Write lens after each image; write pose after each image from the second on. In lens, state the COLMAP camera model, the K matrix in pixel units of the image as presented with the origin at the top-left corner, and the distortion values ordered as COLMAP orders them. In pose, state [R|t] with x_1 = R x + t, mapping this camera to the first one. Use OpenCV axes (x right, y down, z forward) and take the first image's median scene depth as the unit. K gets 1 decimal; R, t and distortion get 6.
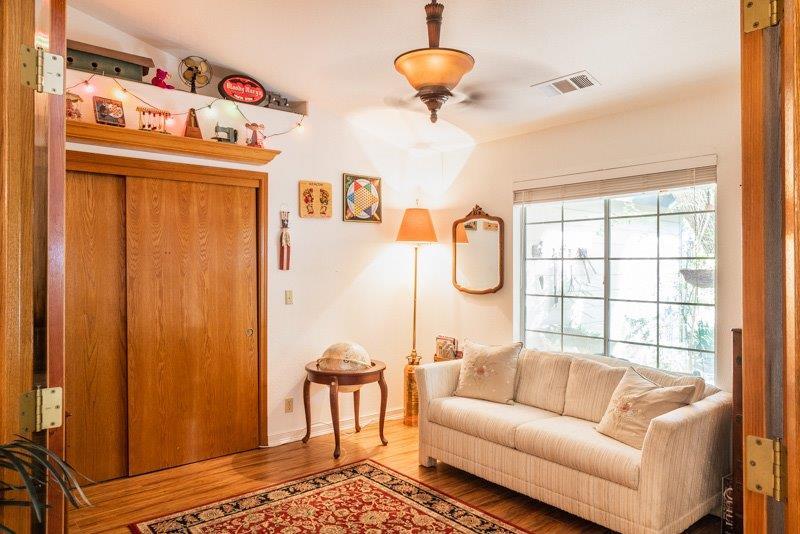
lens RADIAL K [[581.0, 0, 401.3], [0, 581.0, 263.5], [0, 0, 1]] dist [0.000464, 0.005663]
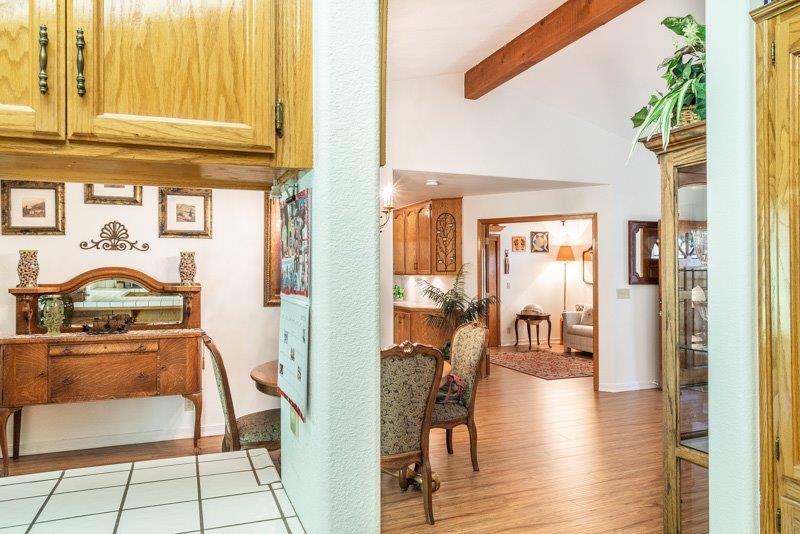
lens RADIAL K [[581.0, 0, 400.4], [0, 581.0, 262.4], [0, 0, 1]] dist [0.000464, 0.005663]
pose [[0.953913, -0.010014, -0.299916, 0.099097], [0.006131, 0.999885, -0.013884, -0.005814], [0.300021, 0.011405, 0.953865, -1.400642]]
